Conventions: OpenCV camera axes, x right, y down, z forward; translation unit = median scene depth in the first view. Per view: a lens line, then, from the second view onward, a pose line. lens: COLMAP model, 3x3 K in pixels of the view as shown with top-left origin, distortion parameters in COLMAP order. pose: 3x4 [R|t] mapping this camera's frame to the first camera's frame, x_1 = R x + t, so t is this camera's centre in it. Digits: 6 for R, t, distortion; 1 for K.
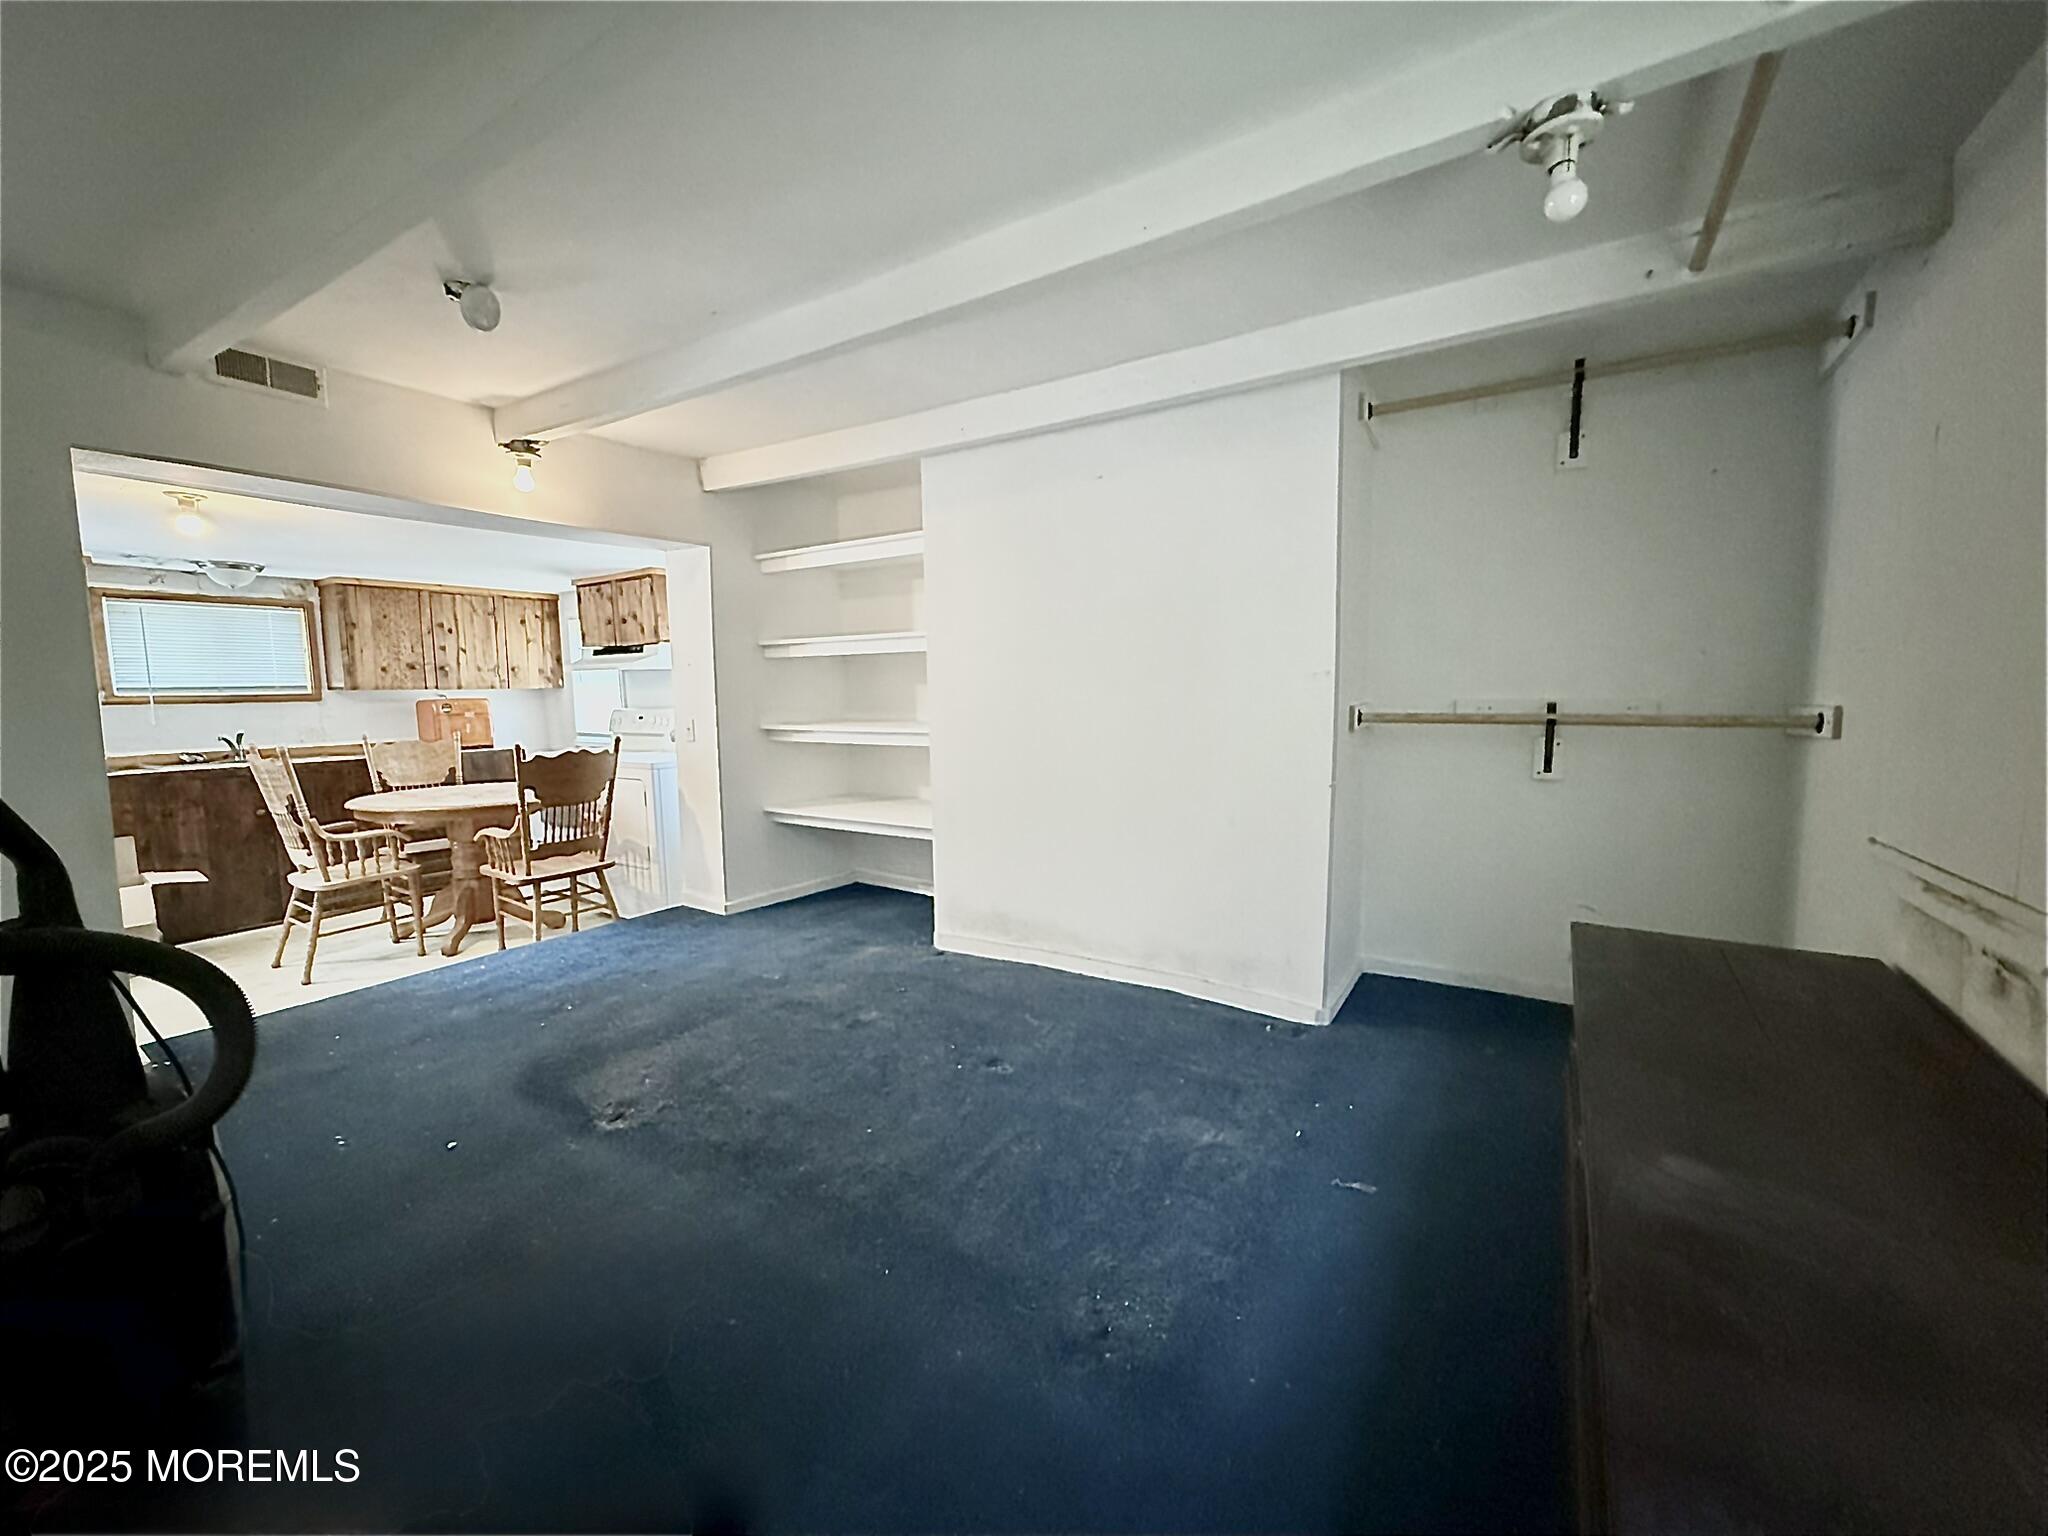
lens RADIAL K [[818.0, 0, 1016.1], [0, 818.0, 763.1], [0, 0, 1]] dist [0.001397, 0.000067]
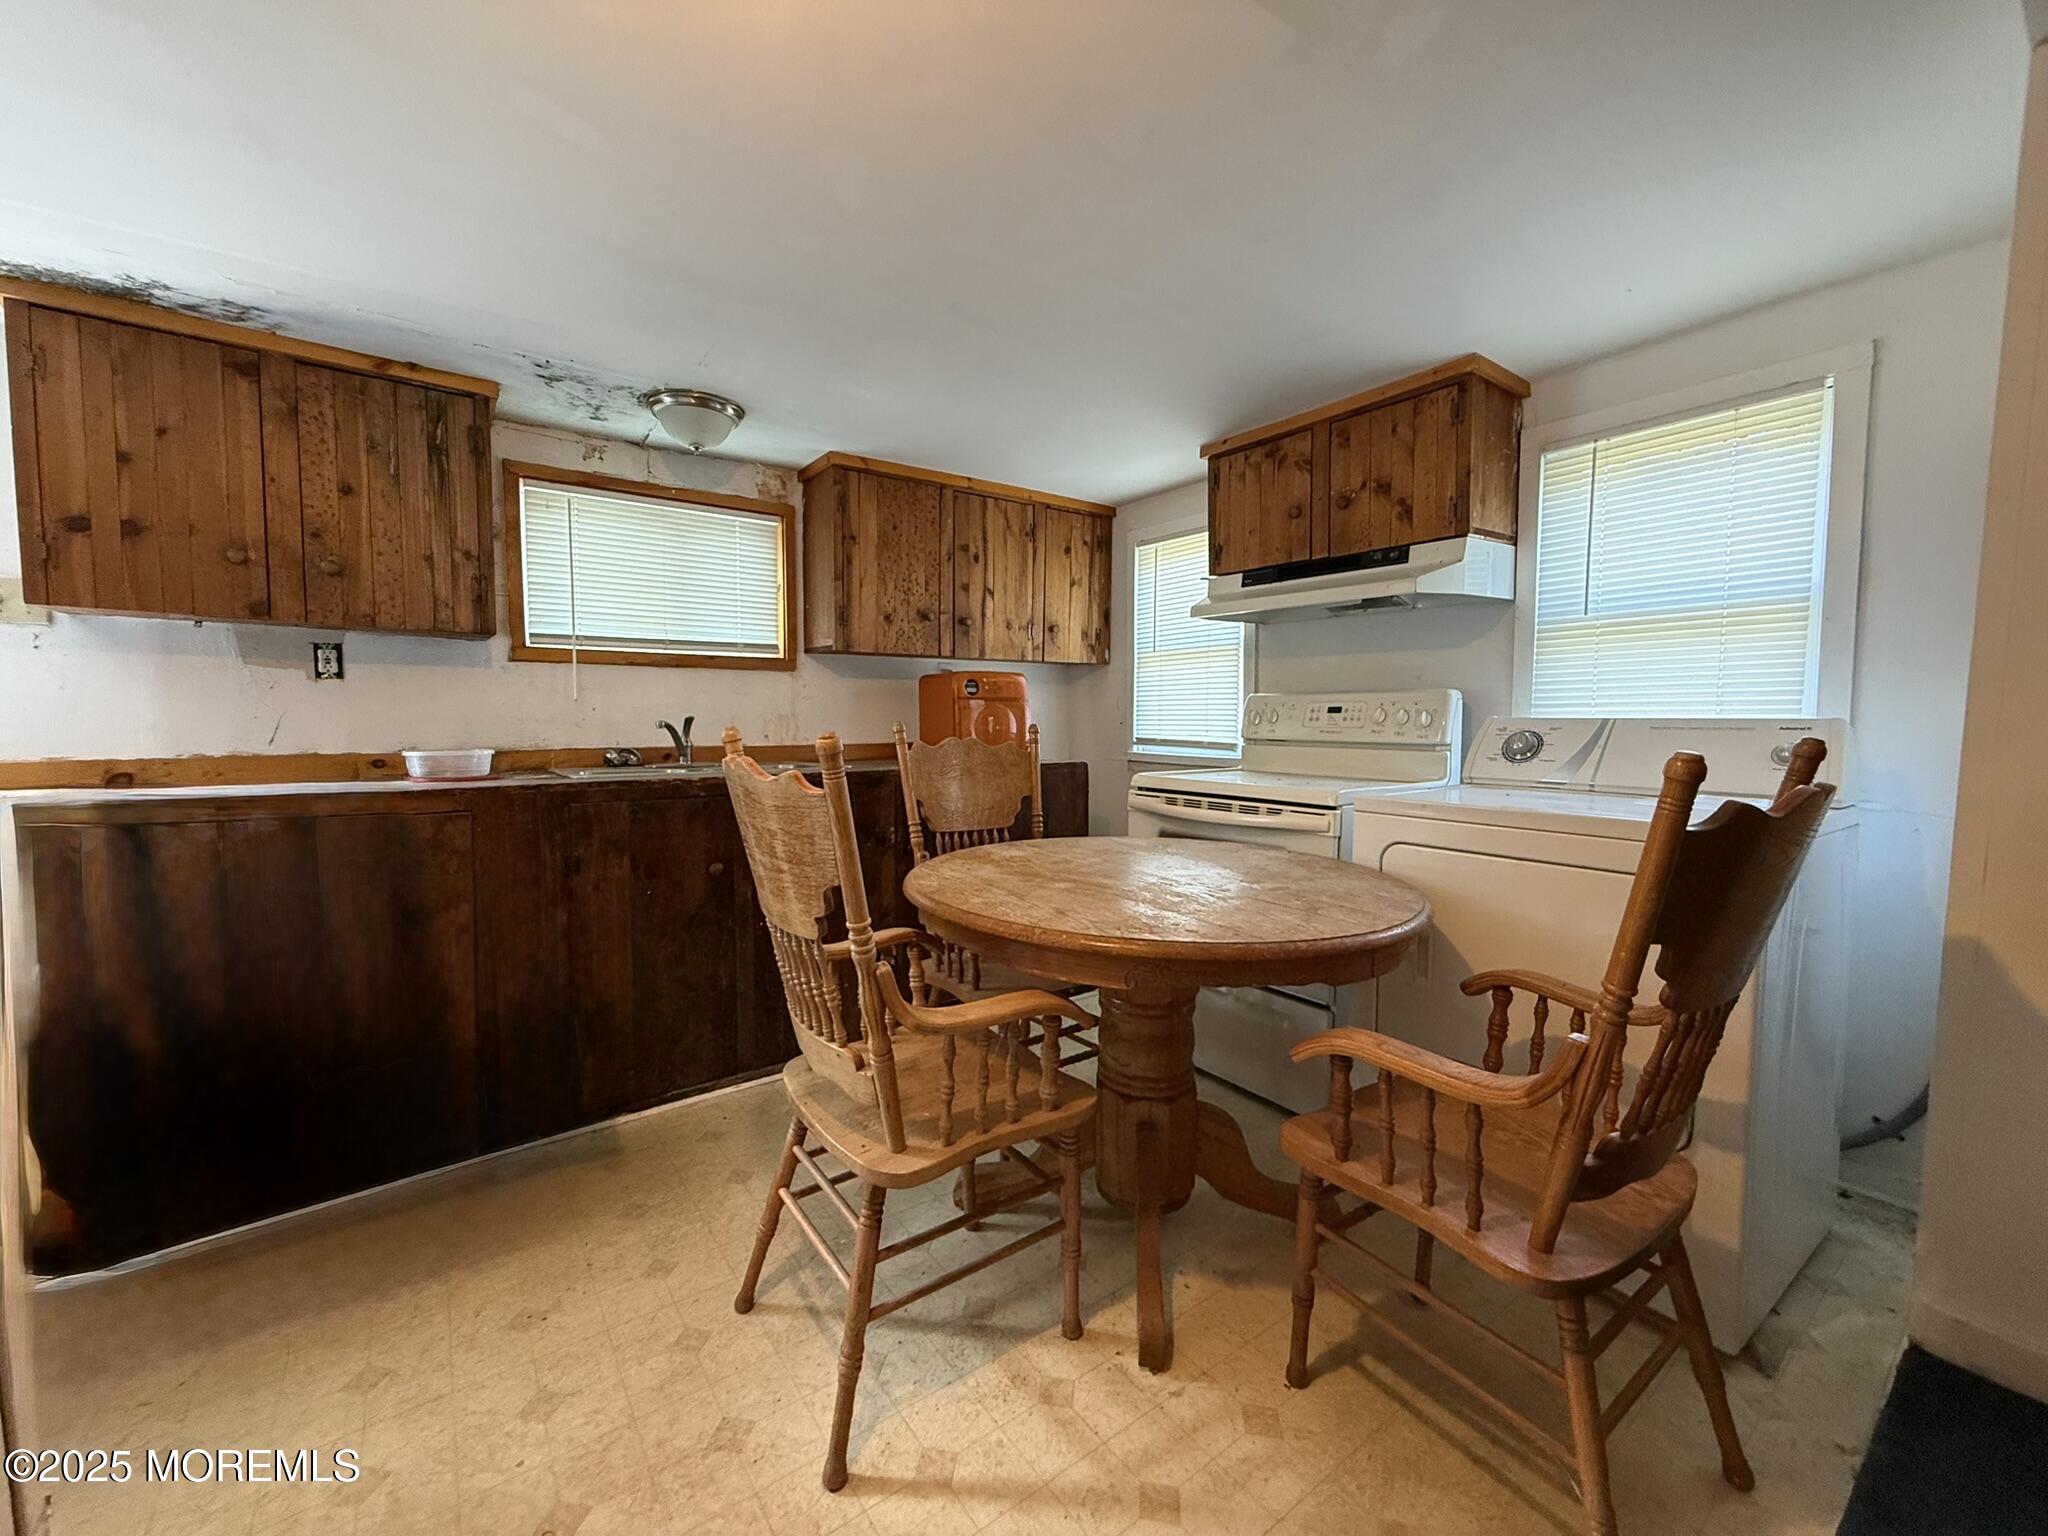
lens RADIAL K [[818.0, 0, 1016.1], [0, 818.0, 763.1], [0, 0, 1]] dist [0.001397, 0.000067]
pose [[0.937754, 0.041605, -0.344798, -0.494239], [-0.051745, 0.998455, -0.020256, -0.004058], [0.343422, 0.036837, 0.938458, 0.501727]]
